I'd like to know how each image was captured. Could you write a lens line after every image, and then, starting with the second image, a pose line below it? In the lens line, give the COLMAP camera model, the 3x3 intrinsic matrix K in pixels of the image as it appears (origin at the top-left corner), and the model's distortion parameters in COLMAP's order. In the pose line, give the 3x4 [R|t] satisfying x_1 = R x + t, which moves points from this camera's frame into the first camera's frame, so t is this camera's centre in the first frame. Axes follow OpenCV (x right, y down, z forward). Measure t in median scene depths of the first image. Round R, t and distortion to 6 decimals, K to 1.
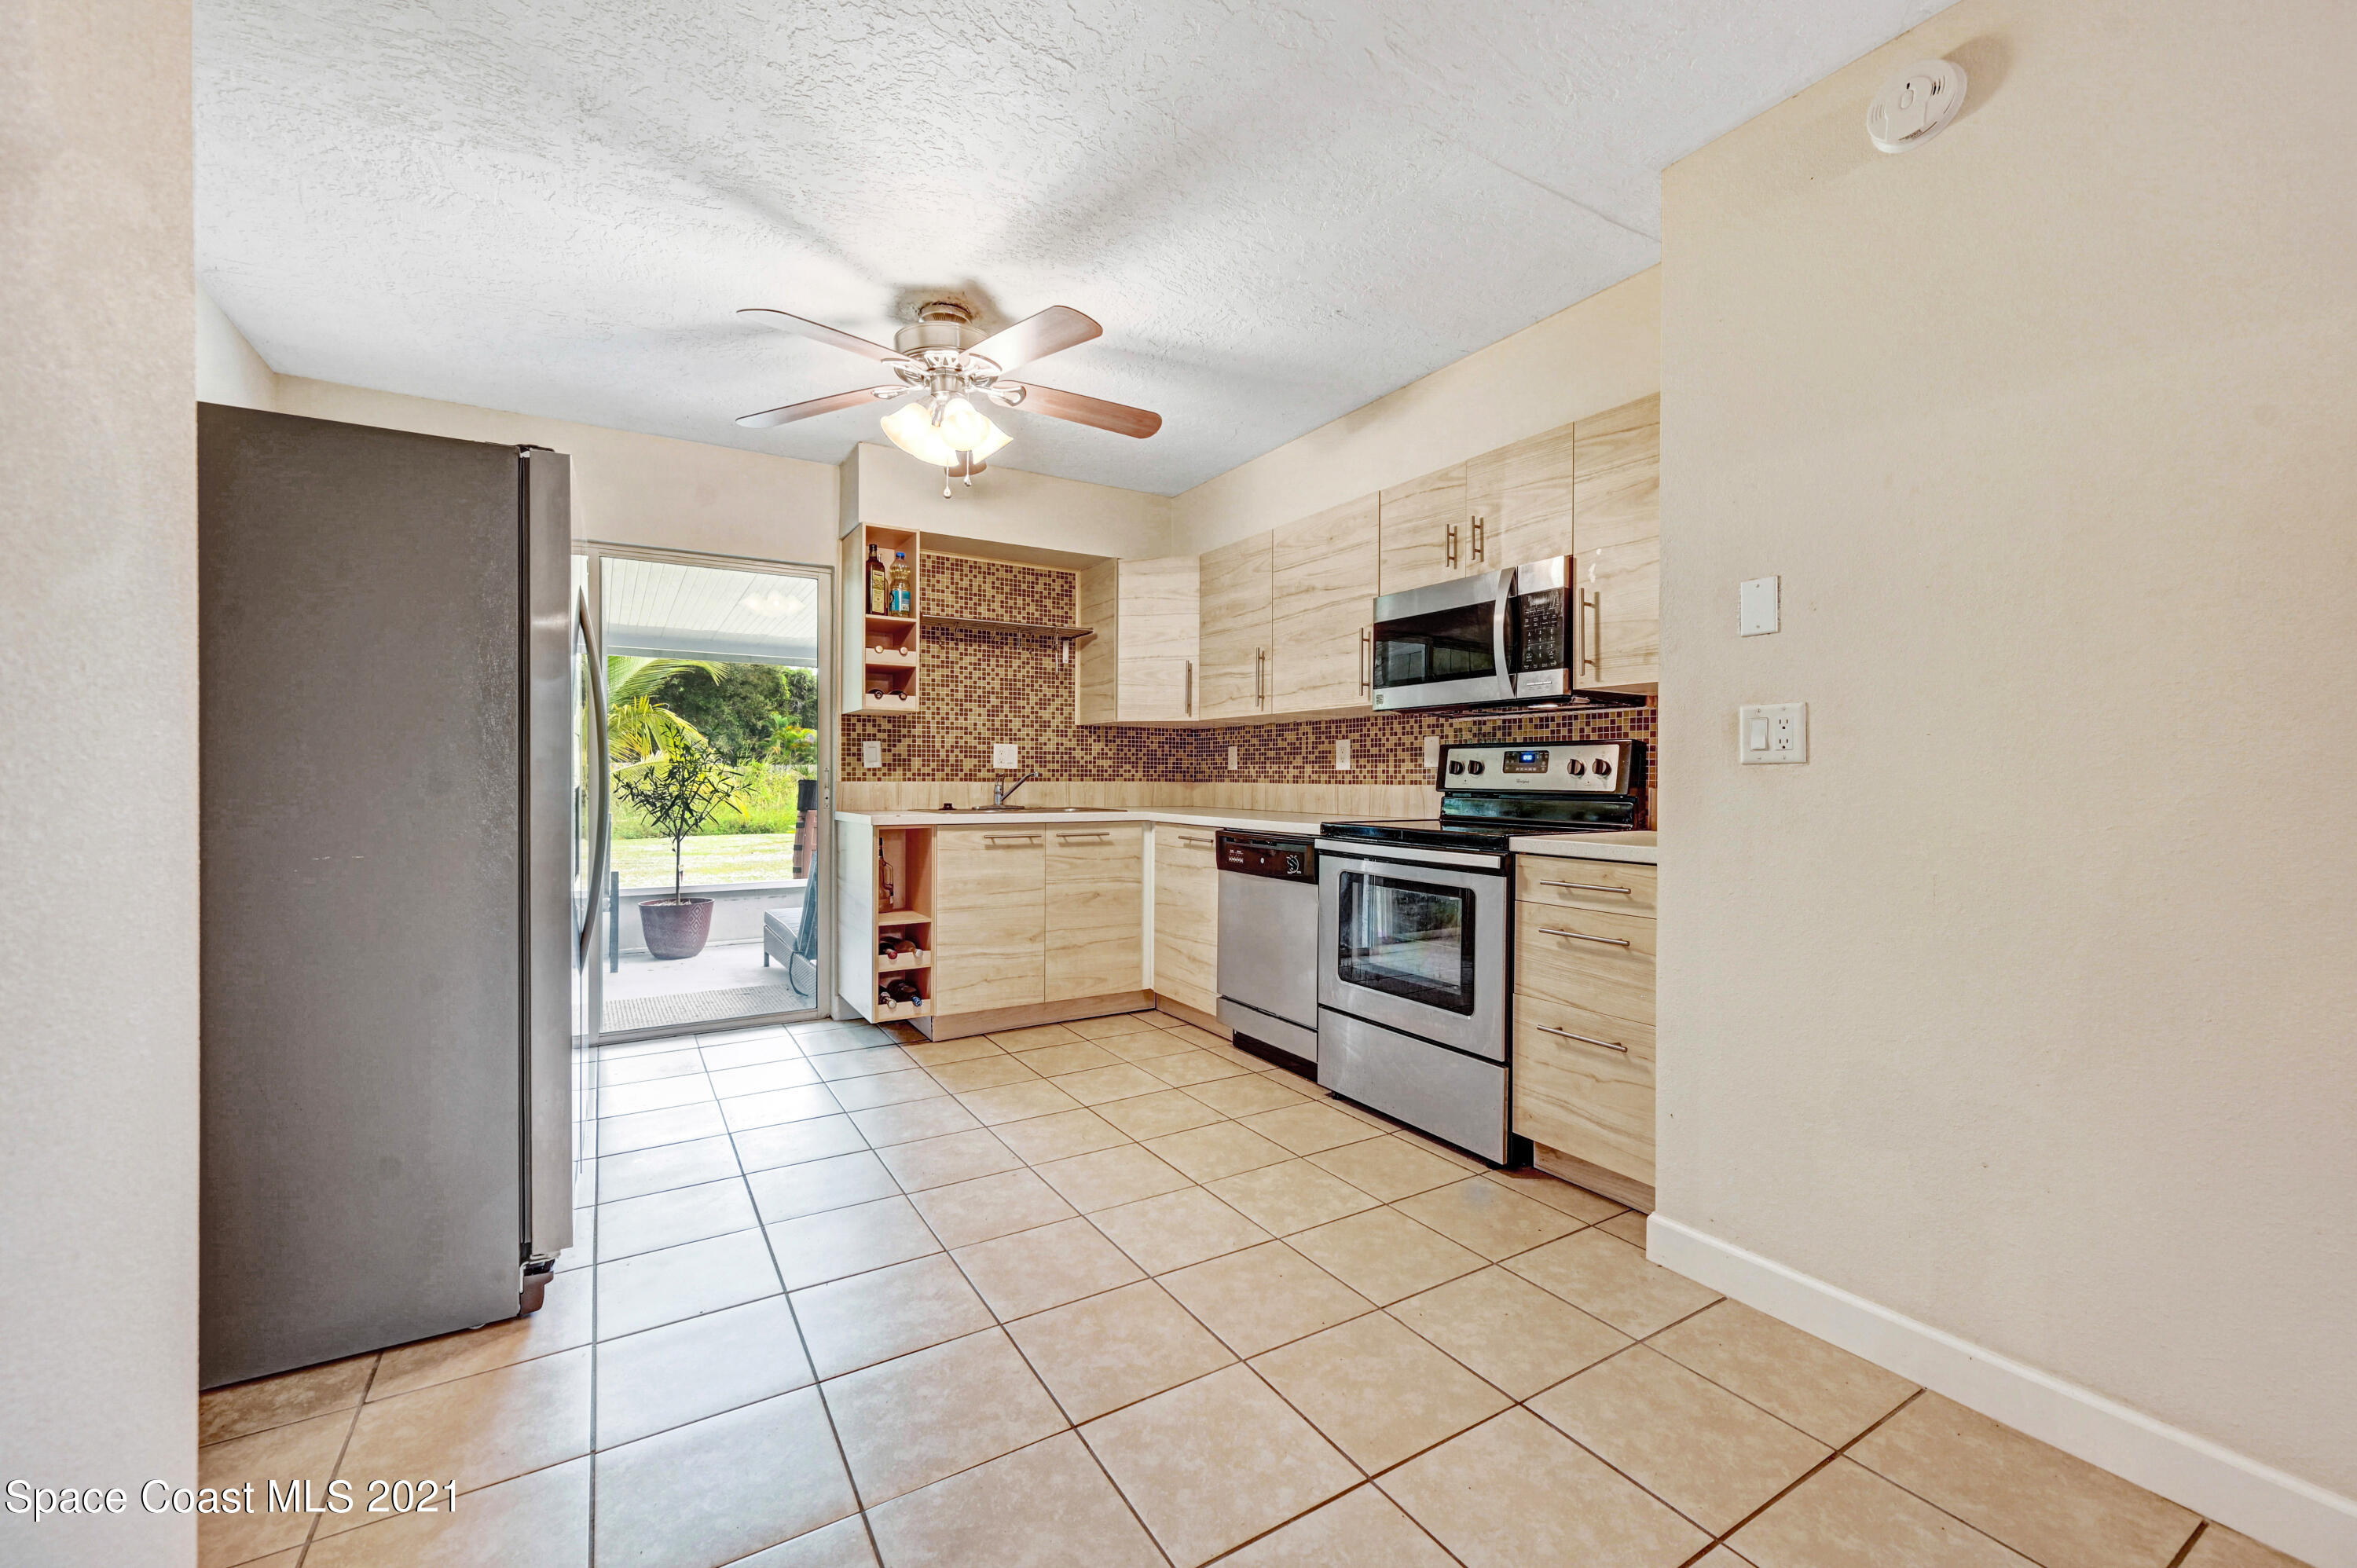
lens RADIAL K [[955.3, 0, 1180.8], [0, 955.3, 767.3], [0, 0, 1]] dist [-0.000028, -0.000427]
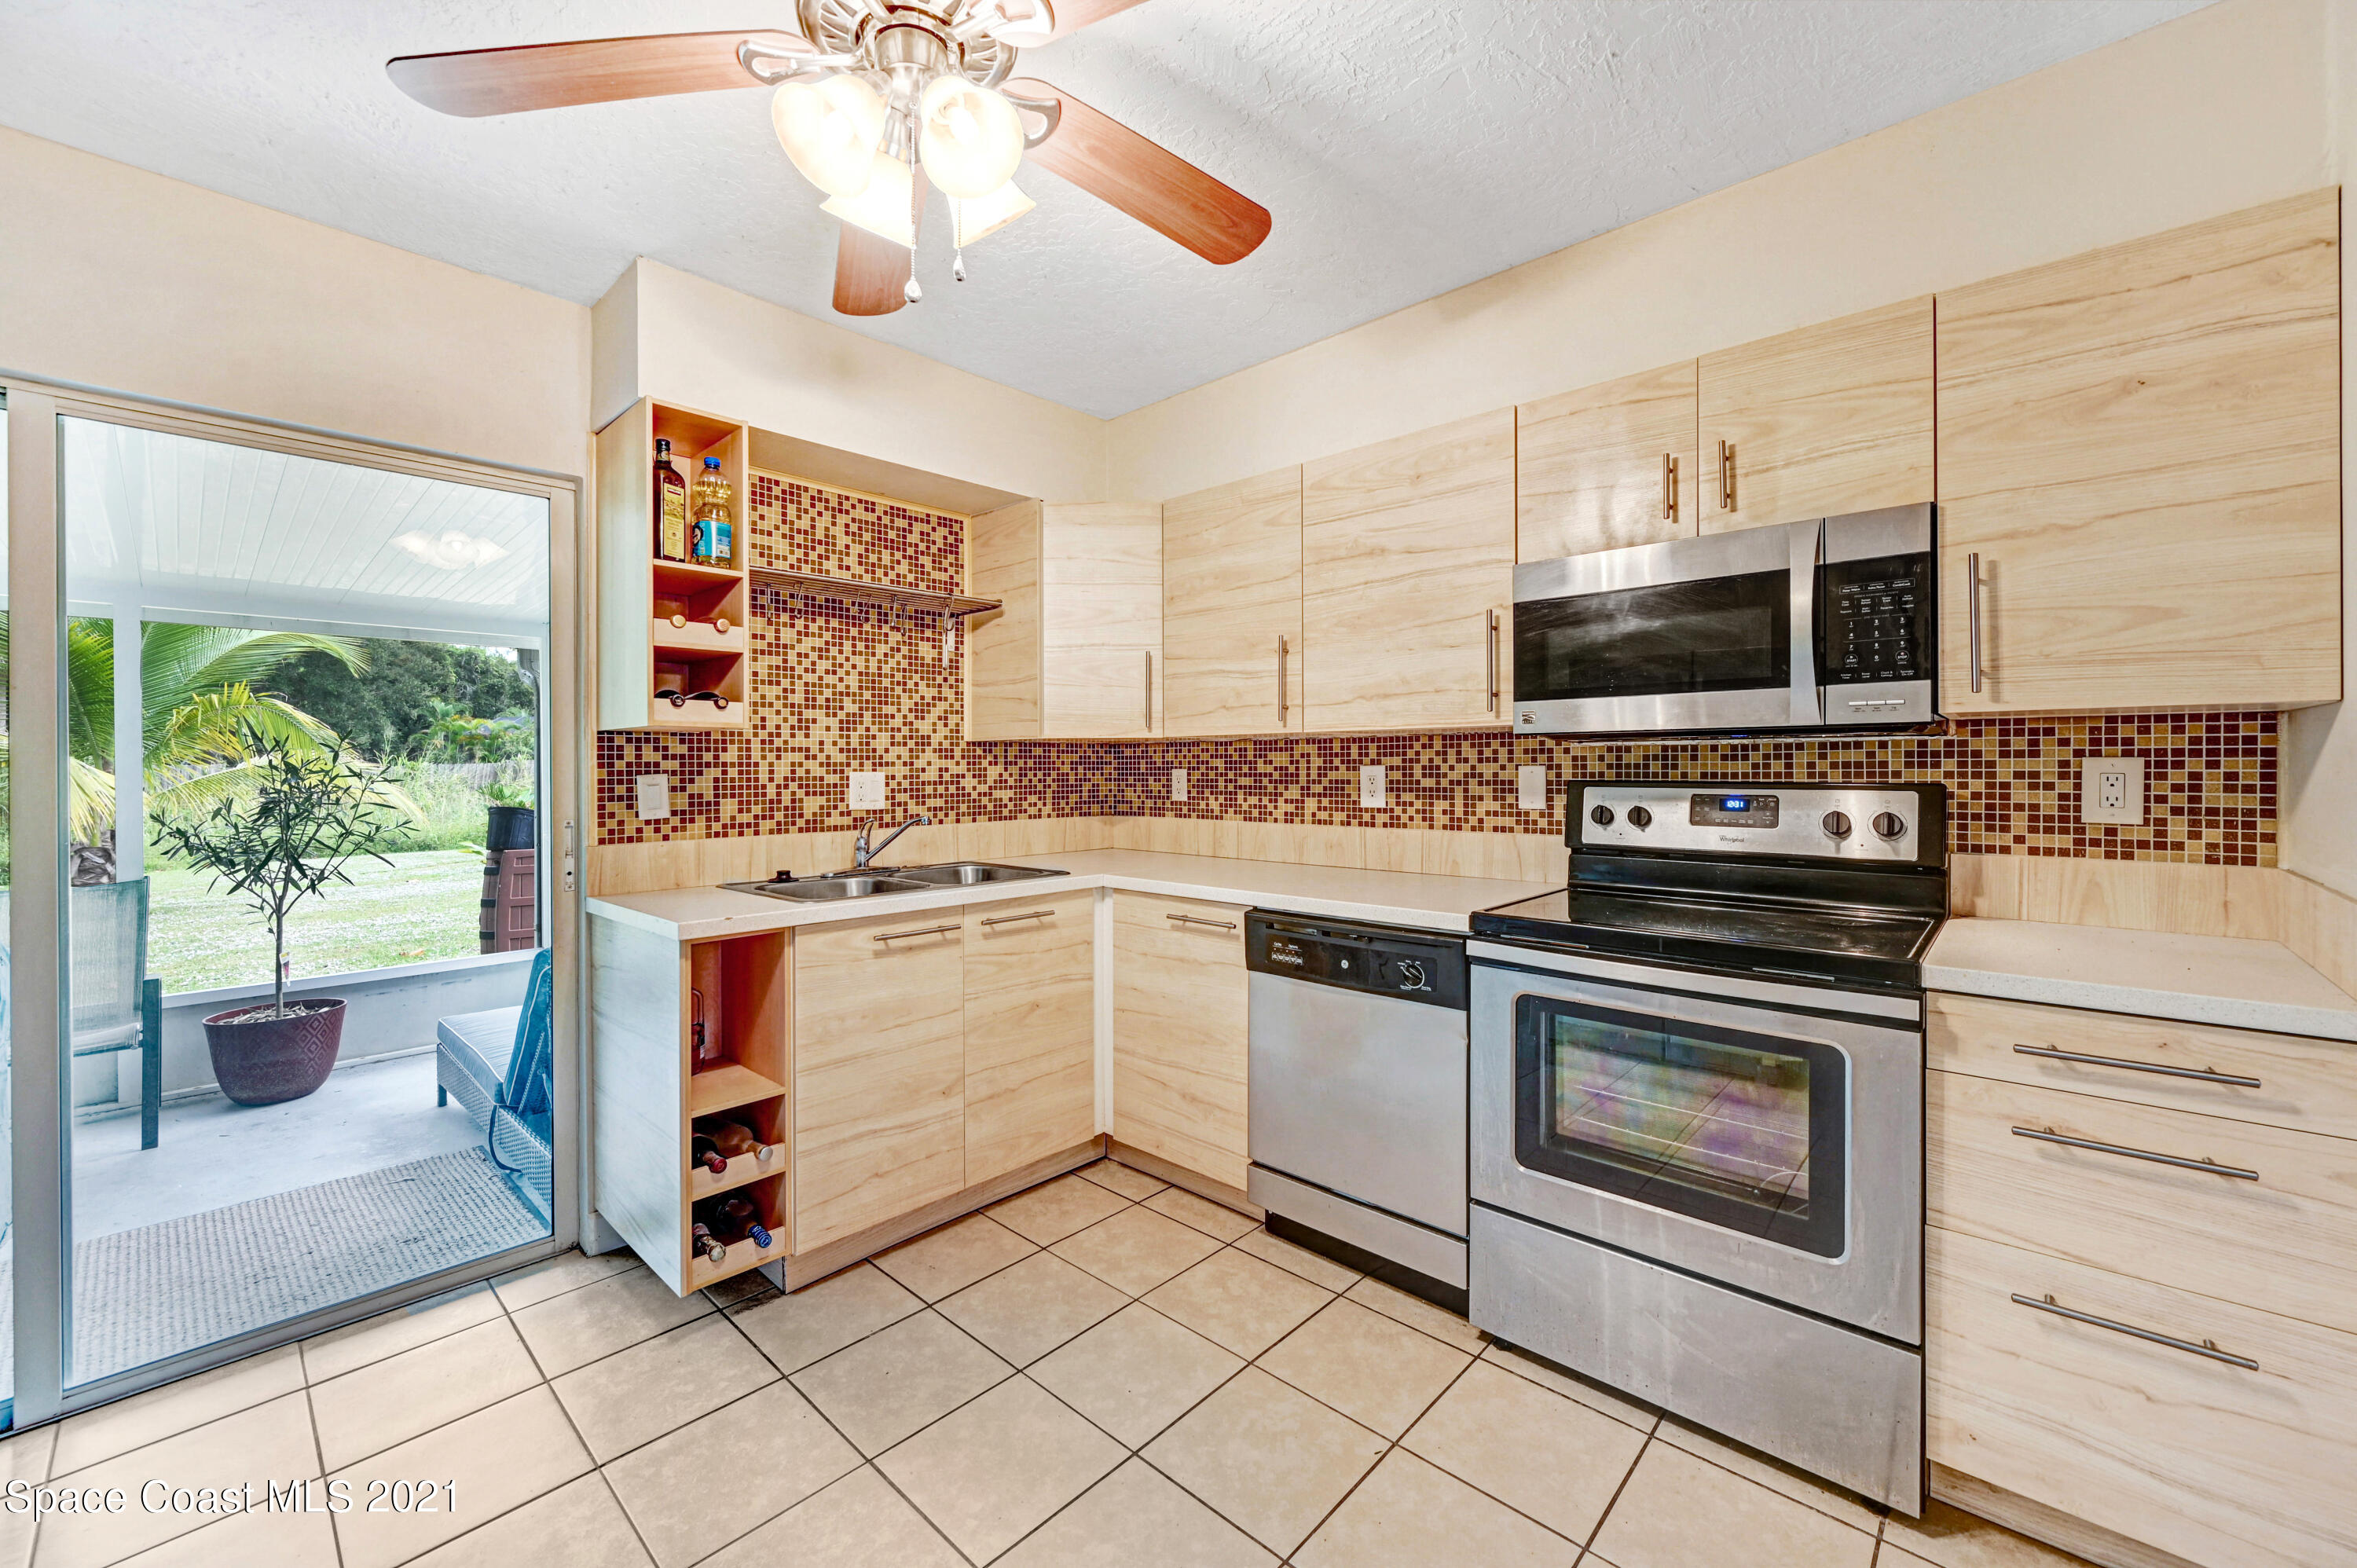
lens RADIAL K [[955.3, 0, 1170.2], [0, 955.3, 757.4], [0, 0, 1]] dist [-0.000028, -0.000427]
pose [[0.967657, -0.006433, 0.252188, -0.169372], [0.006288, 0.999979, 0.001379, -0.039158], [-0.252191, 0.000252, 0.967677, 0.356940]]
